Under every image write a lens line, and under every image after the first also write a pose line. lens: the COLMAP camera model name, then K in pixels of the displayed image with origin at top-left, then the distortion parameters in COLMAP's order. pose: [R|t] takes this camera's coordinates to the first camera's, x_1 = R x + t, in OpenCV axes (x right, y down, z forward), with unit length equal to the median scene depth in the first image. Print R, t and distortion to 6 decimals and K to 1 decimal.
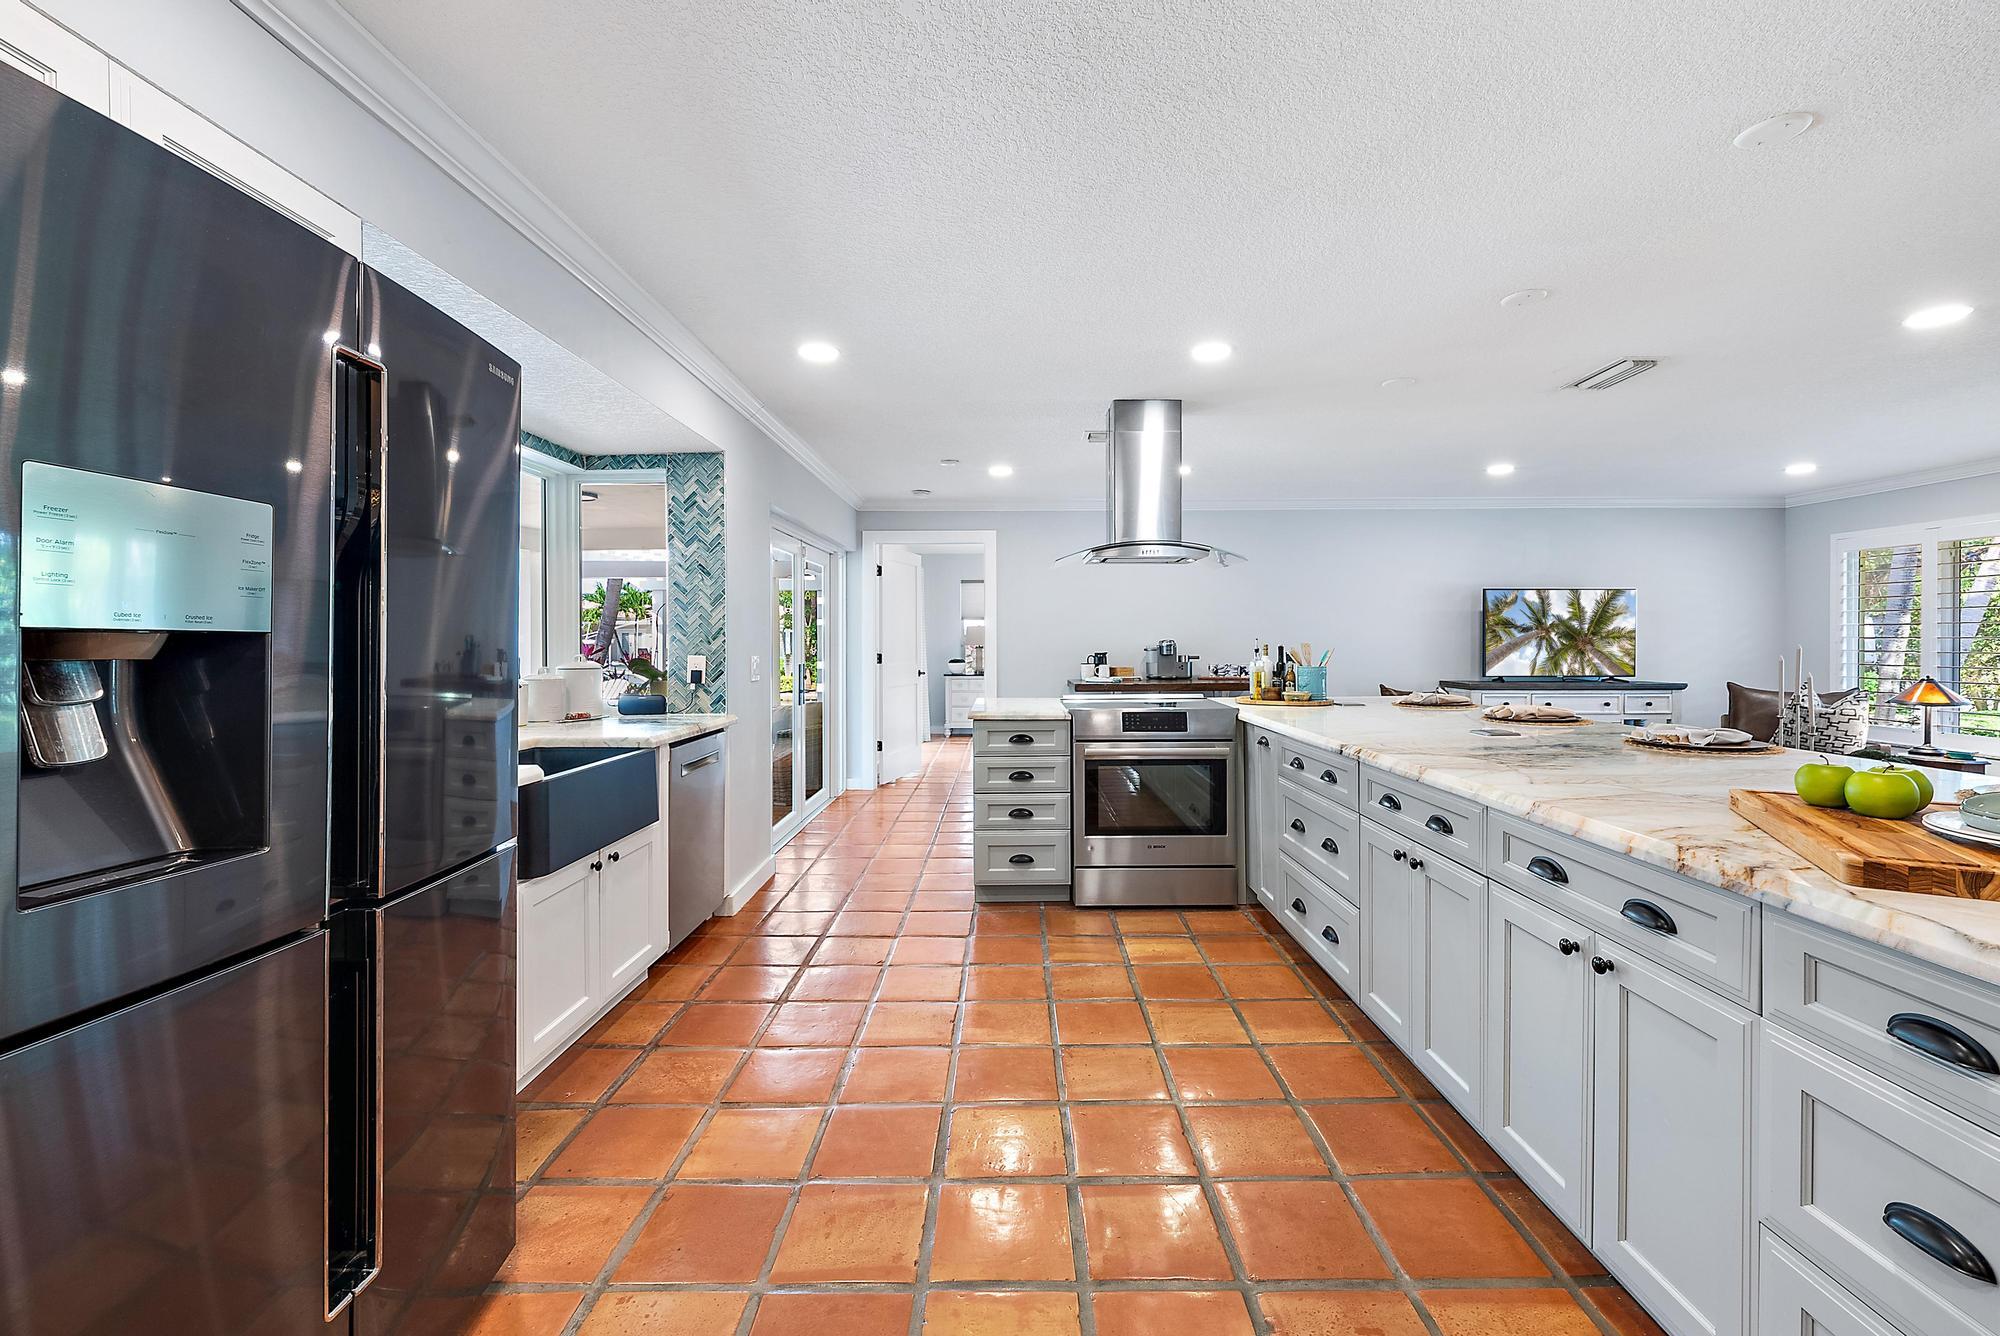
lens RADIAL K [[812.2, 0, 1026.7], [0, 812.2, 646.4], [0, 0, 1]] dist [-0.001692, 0.000406]
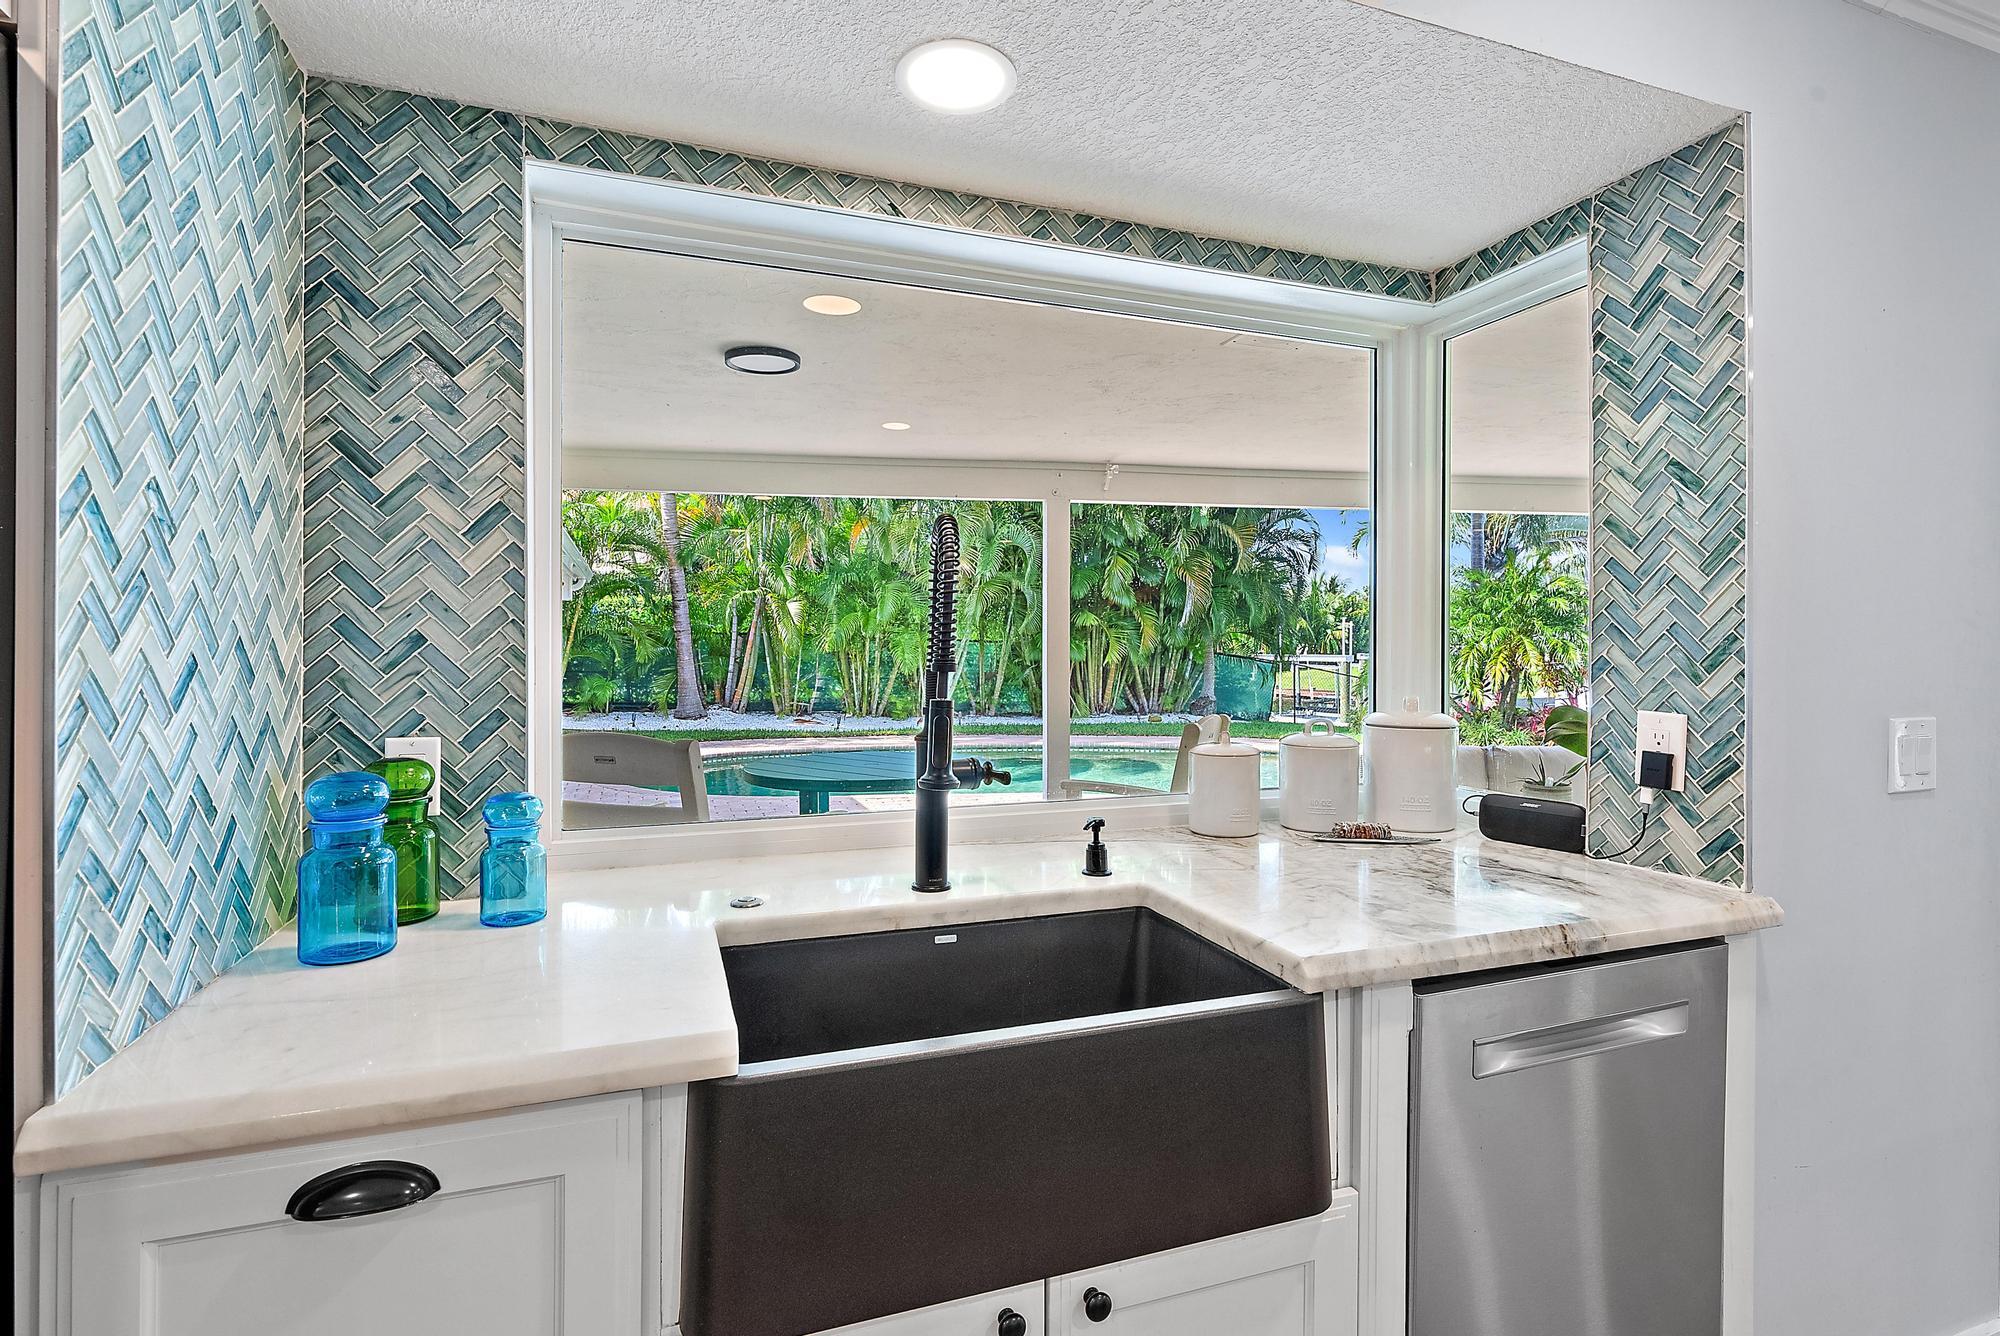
lens RADIAL K [[983.2, 0, 1004.7], [0, 983.2, 652.5], [0, 0, 1]] dist [0.001363, 0.000633]
pose [[0.335460, 0.005785, -0.942037, -0.088097], [-0.006820, 0.999970, 0.003713, -0.015155], [0.942030, 0.005179, 0.335490, 0.572482]]
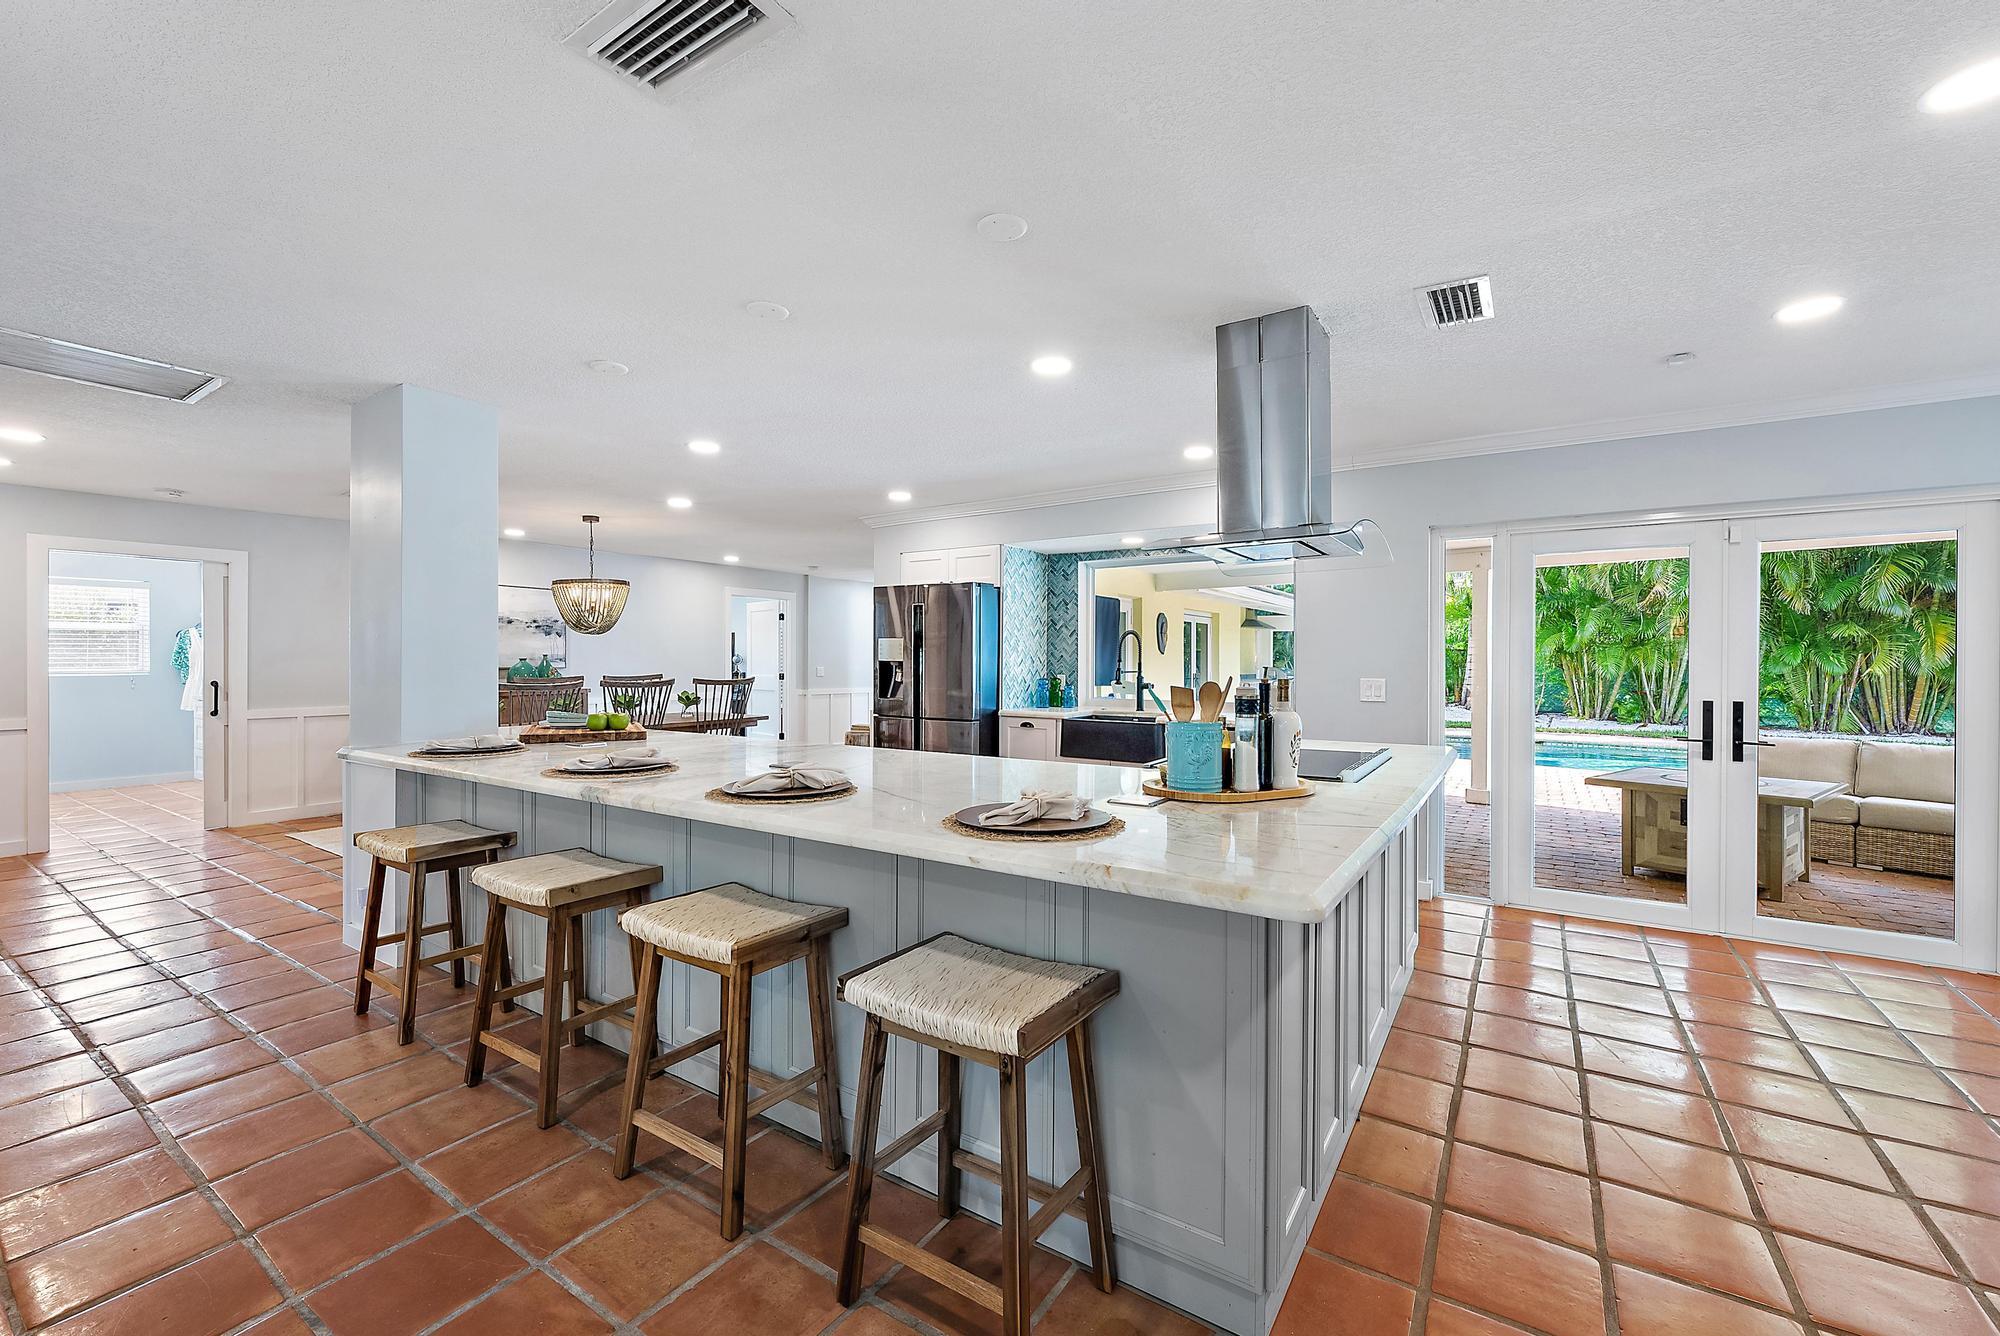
lens RADIAL K [[812.2, 0, 990.5], [0, 812.2, 669.4], [0, 0, 1]] dist [-0.001692, 0.000406]
pose [[-0.553631, 0.009785, -0.832704, 0.963528], [-0.006395, 0.999852, 0.016001, -0.017183], [0.832737, 0.014184, -0.553487, 1.299832]]
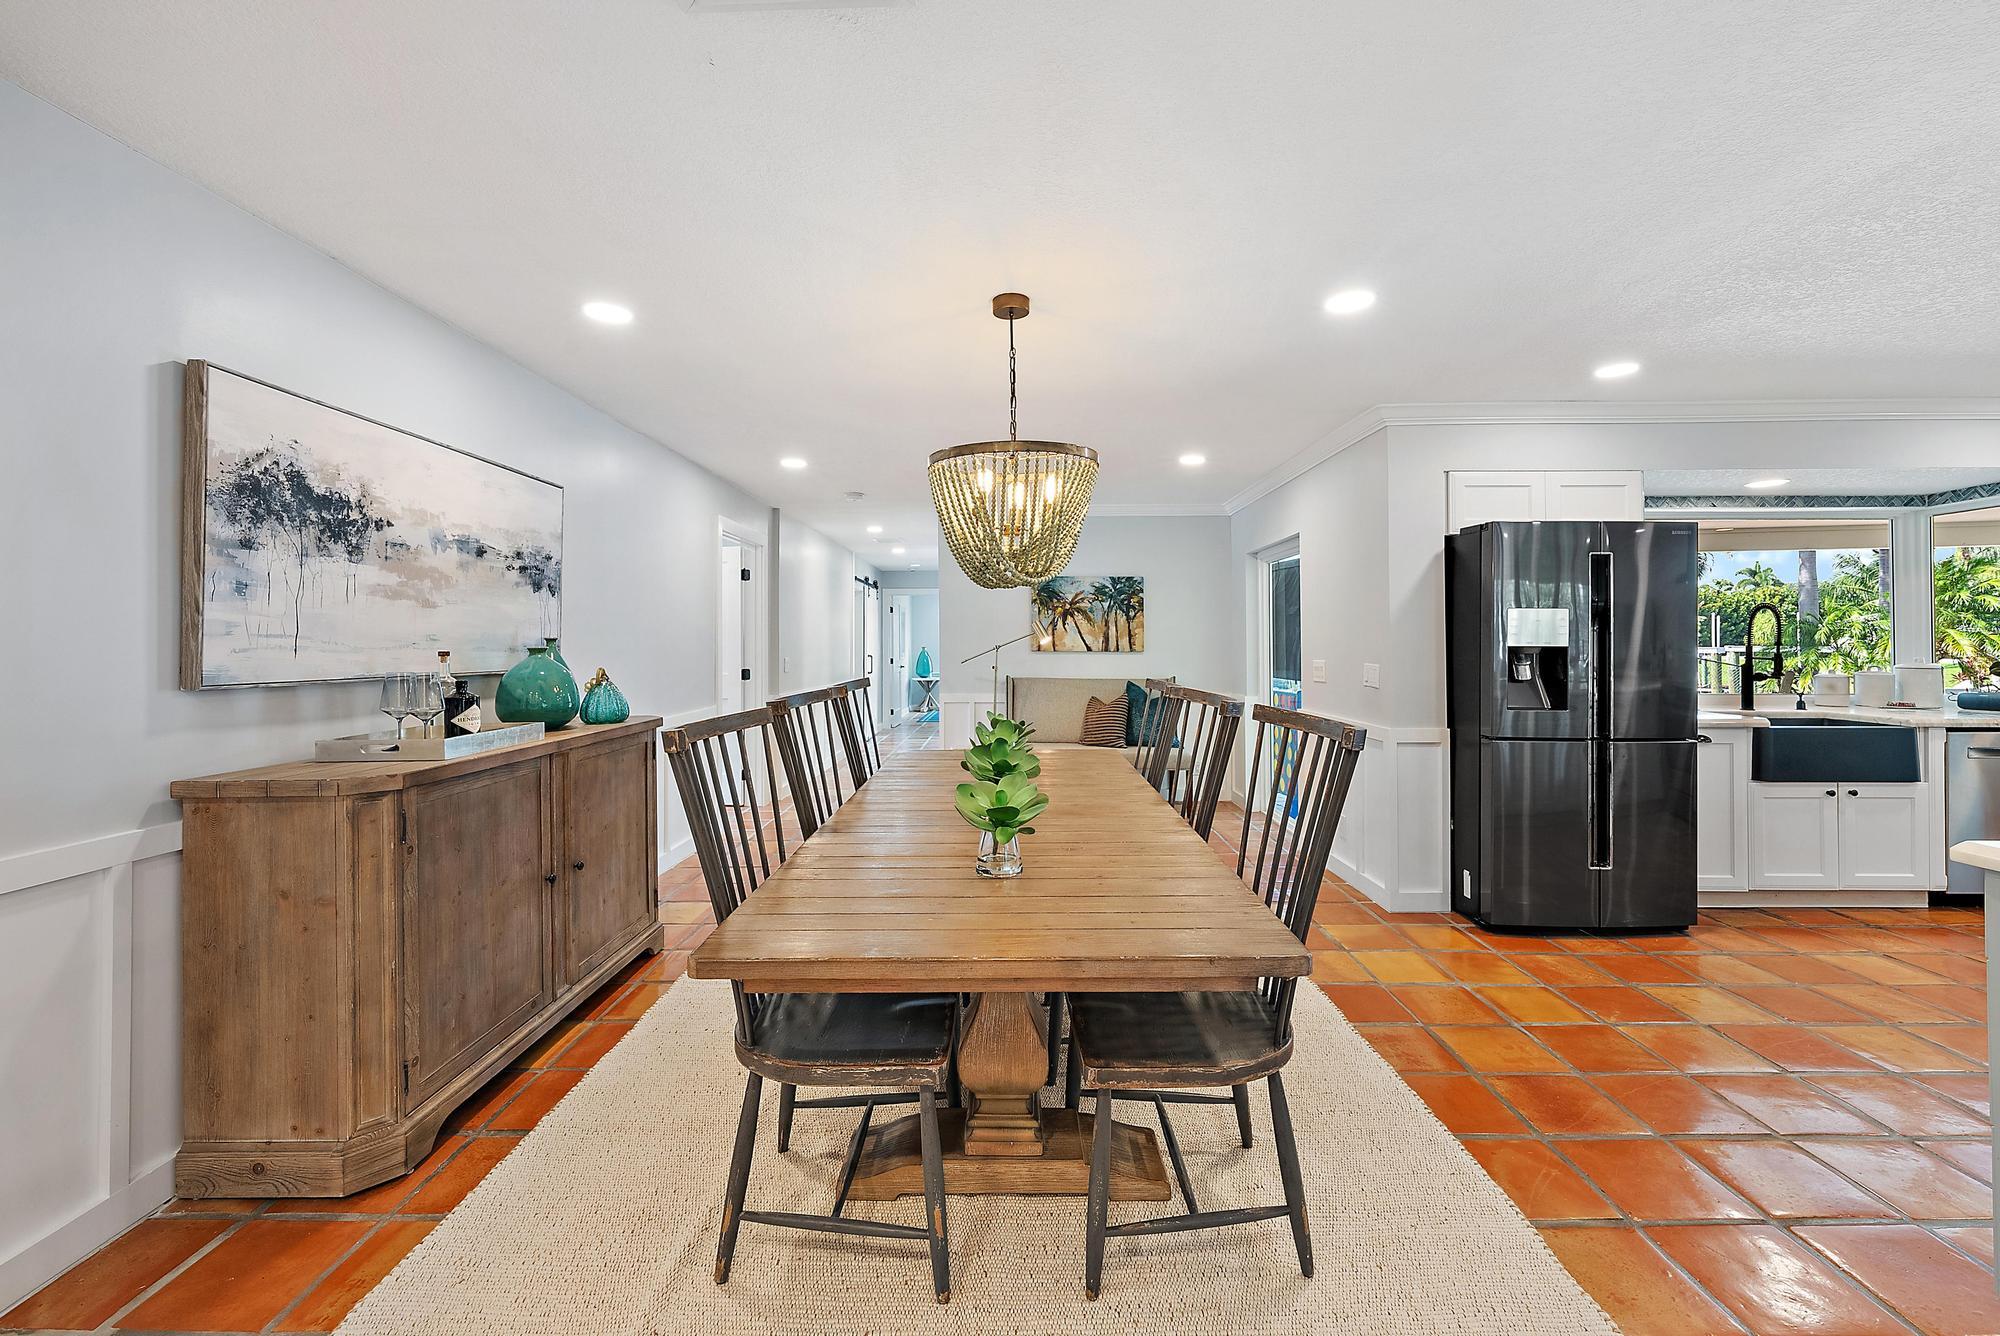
lens RADIAL K [[812.2, 0, 1004.4], [0, 812.2, 629.4], [0, 0, 1]] dist [-0.001692, 0.000406]
pose [[-0.028870, -0.015021, -0.999470, 0.716241], [-0.003083, 0.999884, -0.014938, -0.009104], [0.999578, 0.002650, -0.028913, -0.357437]]
